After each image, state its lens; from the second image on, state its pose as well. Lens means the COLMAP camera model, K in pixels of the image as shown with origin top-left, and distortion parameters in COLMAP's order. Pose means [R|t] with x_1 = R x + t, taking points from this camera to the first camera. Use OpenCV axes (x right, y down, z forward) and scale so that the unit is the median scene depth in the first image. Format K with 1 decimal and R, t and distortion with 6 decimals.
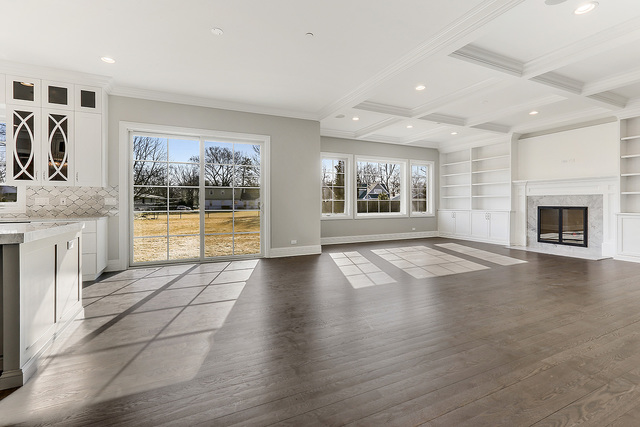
lens RADIAL K [[293.5, 0, 322.4], [0, 293.5, 200.4], [0, 0, 1]] dist [0.001706, 0.000426]
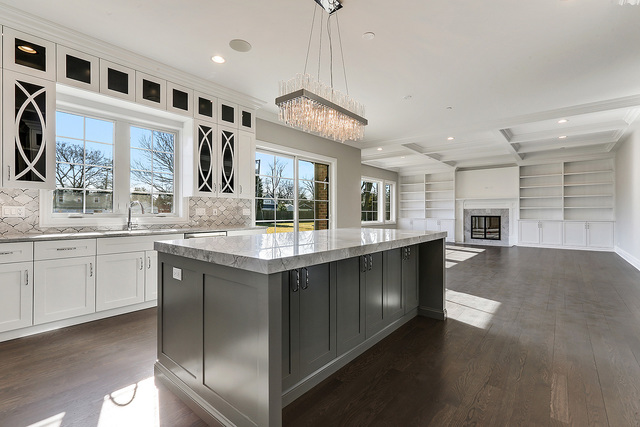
lens RADIAL K [[293.1, 0, 324.5], [0, 293.1, 210.2], [0, 0, 1]] dist [0.002342, 0.001062]
pose [[0.906996, 0.005538, 0.421102, -0.660928], [-0.004833, 0.999985, -0.002741, -0.001007], [-0.421111, 0.000451, 0.907009, -0.080988]]
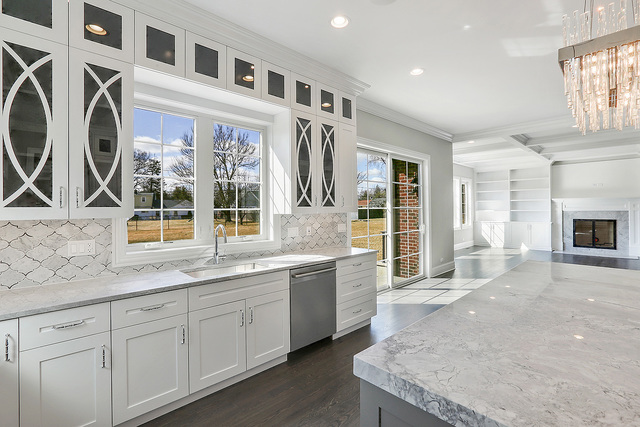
lens RADIAL K [[299.8, 0, 320.5], [0, 299.8, 204.1], [0, 0, 1]] dist [-0.054826, 0.026715]
pose [[0.950372, -0.002036, 0.311110, -0.754689], [0.004734, 0.999957, -0.007917, -0.042817], [-0.311080, 0.008997, 0.950341, 0.143803]]
